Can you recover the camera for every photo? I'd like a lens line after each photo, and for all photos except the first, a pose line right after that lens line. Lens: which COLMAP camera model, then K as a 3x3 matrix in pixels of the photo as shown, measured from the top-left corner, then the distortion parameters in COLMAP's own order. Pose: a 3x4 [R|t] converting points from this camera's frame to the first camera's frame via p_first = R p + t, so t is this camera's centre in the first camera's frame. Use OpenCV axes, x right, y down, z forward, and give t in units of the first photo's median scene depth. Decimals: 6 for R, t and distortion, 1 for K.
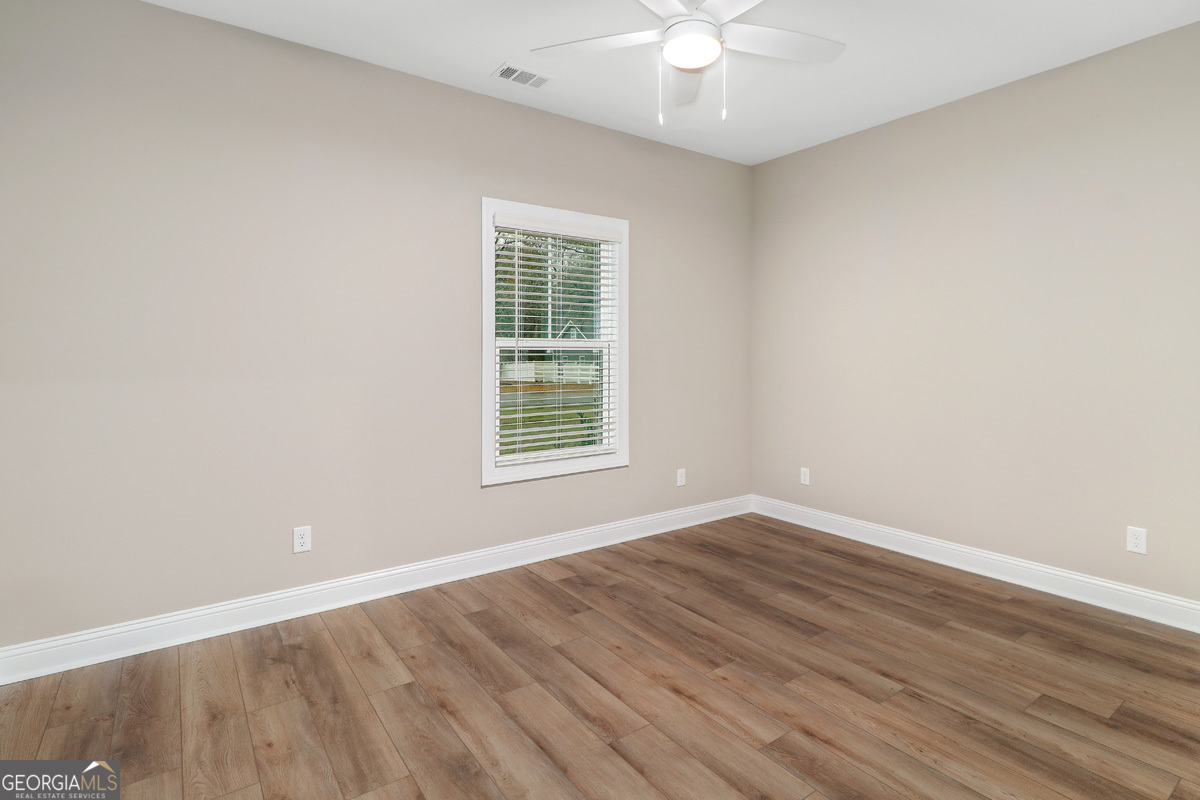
lens RADIAL K [[602.3, 0, 629.9], [0, 602.3, 380.5], [0, 0, 1]] dist [0.001328, 0.000097]
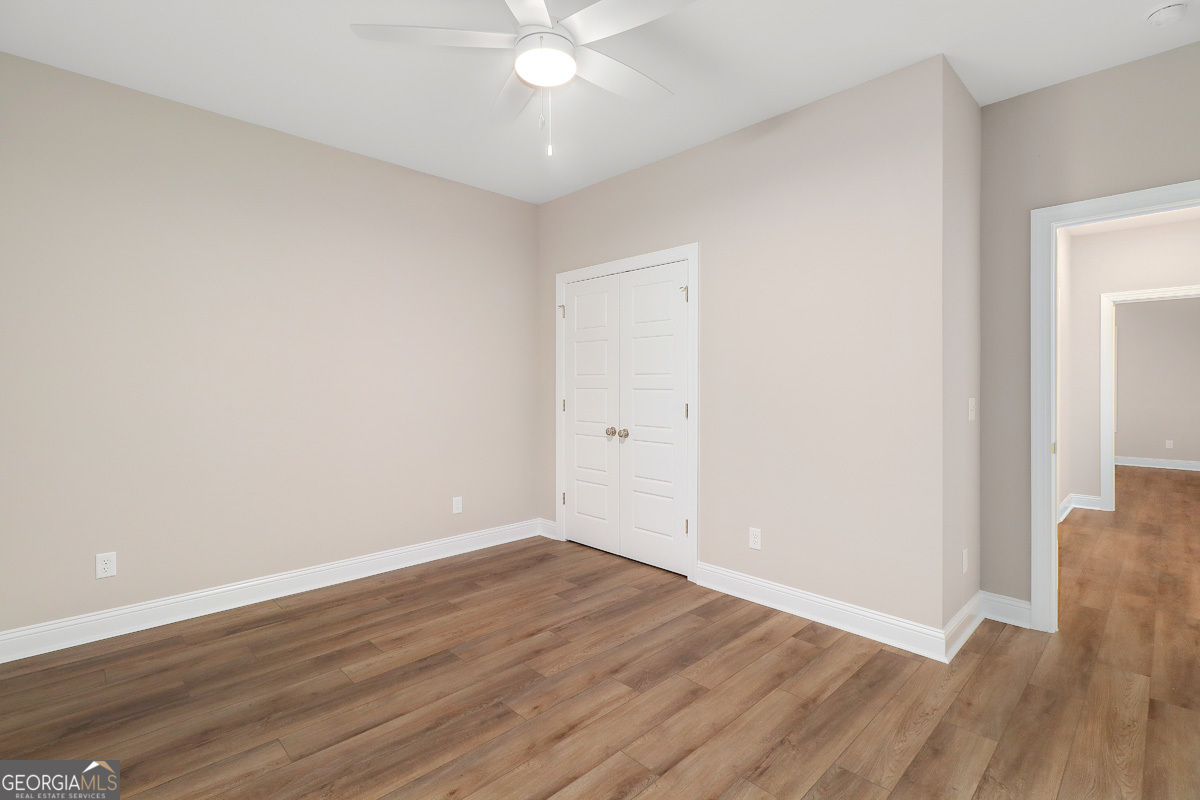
lens RADIAL K [[557.3, 0, 610.9], [0, 557.3, 400.5], [0, 0, 1]] dist [-0.001858, -0.000910]
pose [[-0.133059, -0.028925, 0.990686, -0.763124], [0.043694, 0.998431, 0.035020, -0.043482], [-0.990145, 0.047946, -0.131586, 0.972761]]
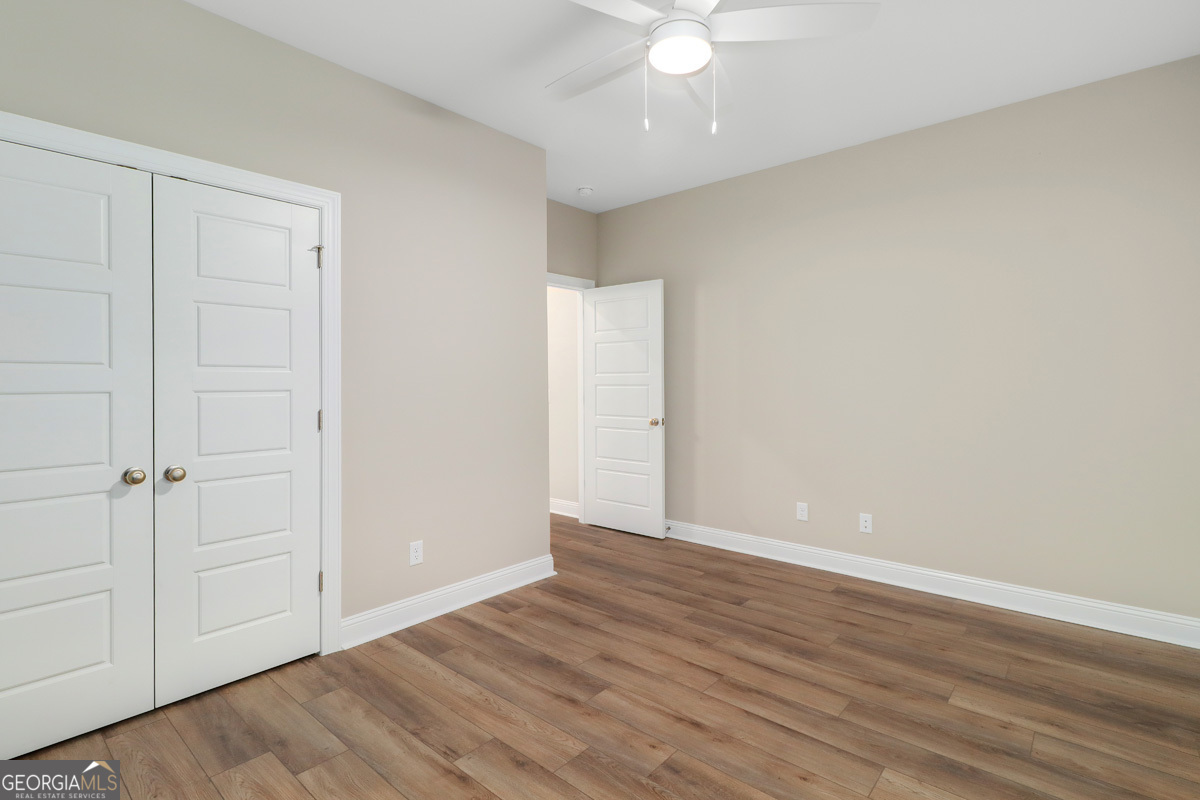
lens RADIAL K [[584.6, 0, 602.4], [0, 584.6, 385.0], [0, 0, 1]] dist [0.000877, -0.000039]
pose [[-0.976297, 0.007606, -0.216300, 0.411792], [-0.003473, 0.998703, 0.050795, -0.079962], [0.216405, 0.050342, -0.975005, 1.793827]]
